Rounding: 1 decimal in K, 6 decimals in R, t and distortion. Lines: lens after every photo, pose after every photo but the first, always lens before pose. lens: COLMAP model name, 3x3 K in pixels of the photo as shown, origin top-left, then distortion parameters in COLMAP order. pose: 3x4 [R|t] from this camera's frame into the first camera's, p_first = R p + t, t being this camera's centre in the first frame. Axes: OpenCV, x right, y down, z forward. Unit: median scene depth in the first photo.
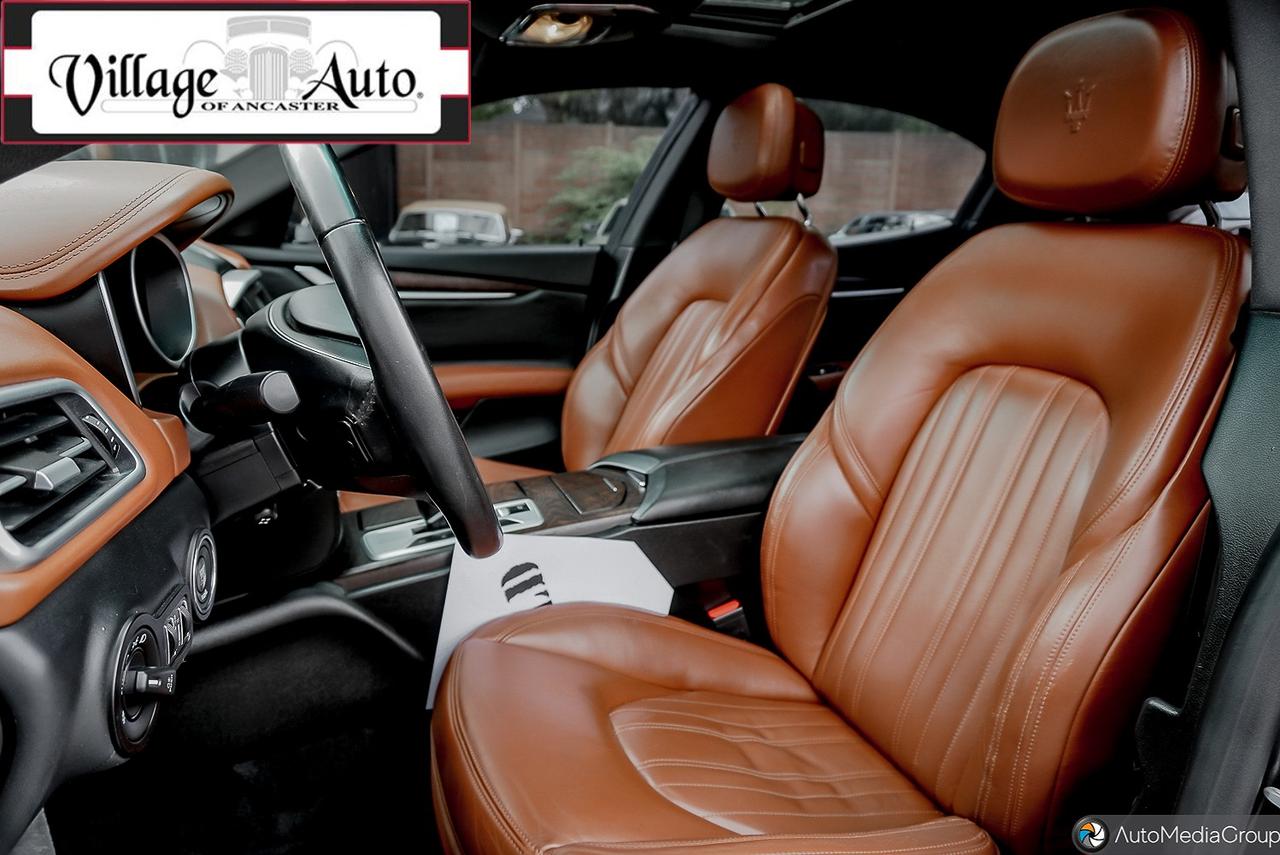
lens RADIAL K [[910.2, 0, 640.0], [0, 910.2, 427.5], [0, 0, 1]] dist [0.001709, 0.000404]
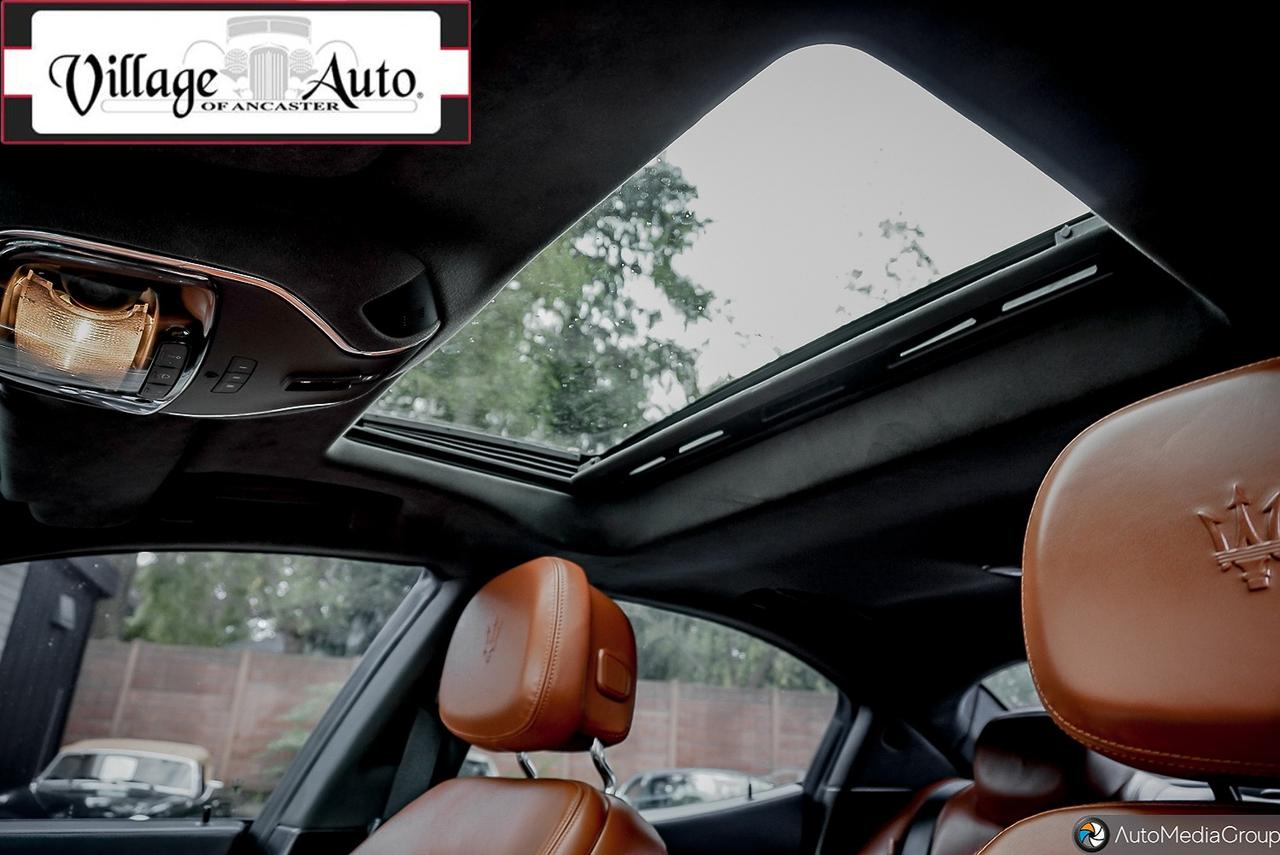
lens RADIAL K [[912.7, 0, 640.0], [0, 912.7, 427.5], [0, 0, 1]] dist [-0.038425, 0.005856]
pose [[0.970149, 0.102184, 0.219930, 0.017249], [0.037169, 0.833525, -0.551230, -0.031850], [-0.239644, 0.542950, 0.804846, 0.130895]]
